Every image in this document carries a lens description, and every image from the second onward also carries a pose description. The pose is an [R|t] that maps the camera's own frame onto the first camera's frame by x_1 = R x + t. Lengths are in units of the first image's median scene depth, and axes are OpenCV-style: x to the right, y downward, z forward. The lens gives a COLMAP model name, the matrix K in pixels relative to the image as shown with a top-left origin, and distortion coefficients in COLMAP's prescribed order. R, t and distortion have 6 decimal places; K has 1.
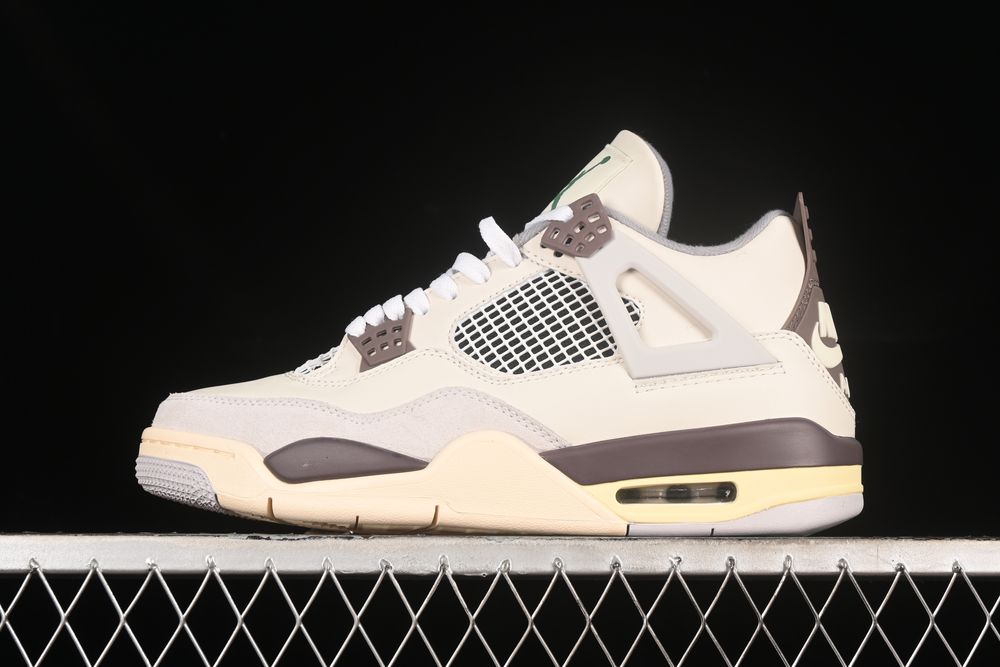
lens RADIAL K [[2449.7, 0, 499.0], [0, 2449.7, 333.8], [0, 0, 1]] dist [-0.058713, 0.000000]
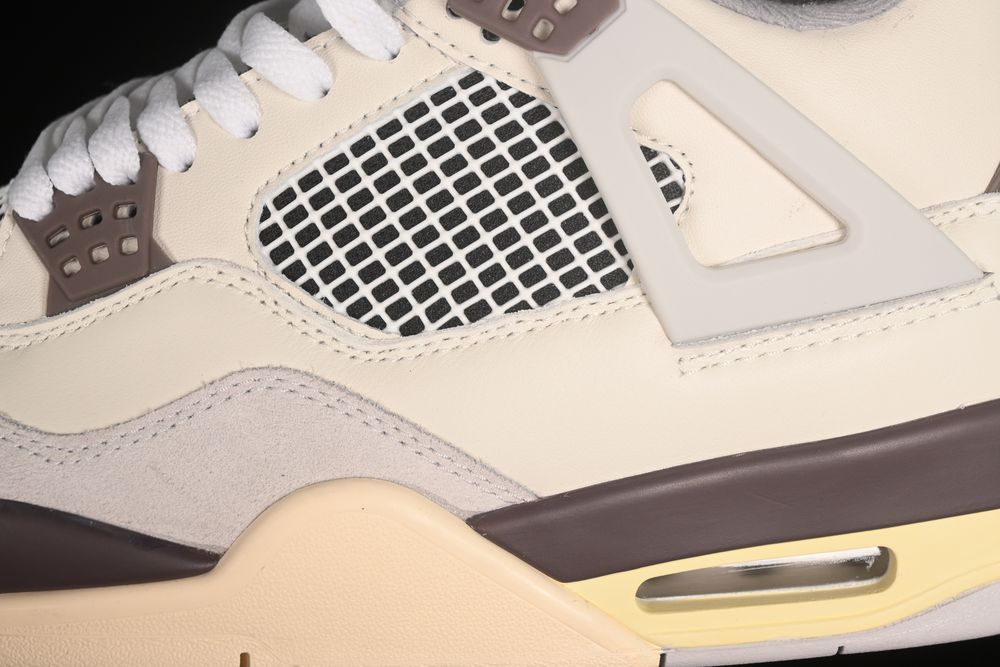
lens RADIAL K [[2449.7, 0, 501.2], [0, 2449.7, 332.1], [0, 0, 1]] dist [-0.058713, 0.000000]
pose [[0.993172, -0.045060, 0.107602, -0.023297], [0.005889, 0.940581, 0.339520, -0.132085], [-0.116507, -0.336568, 0.934424, 0.584669]]
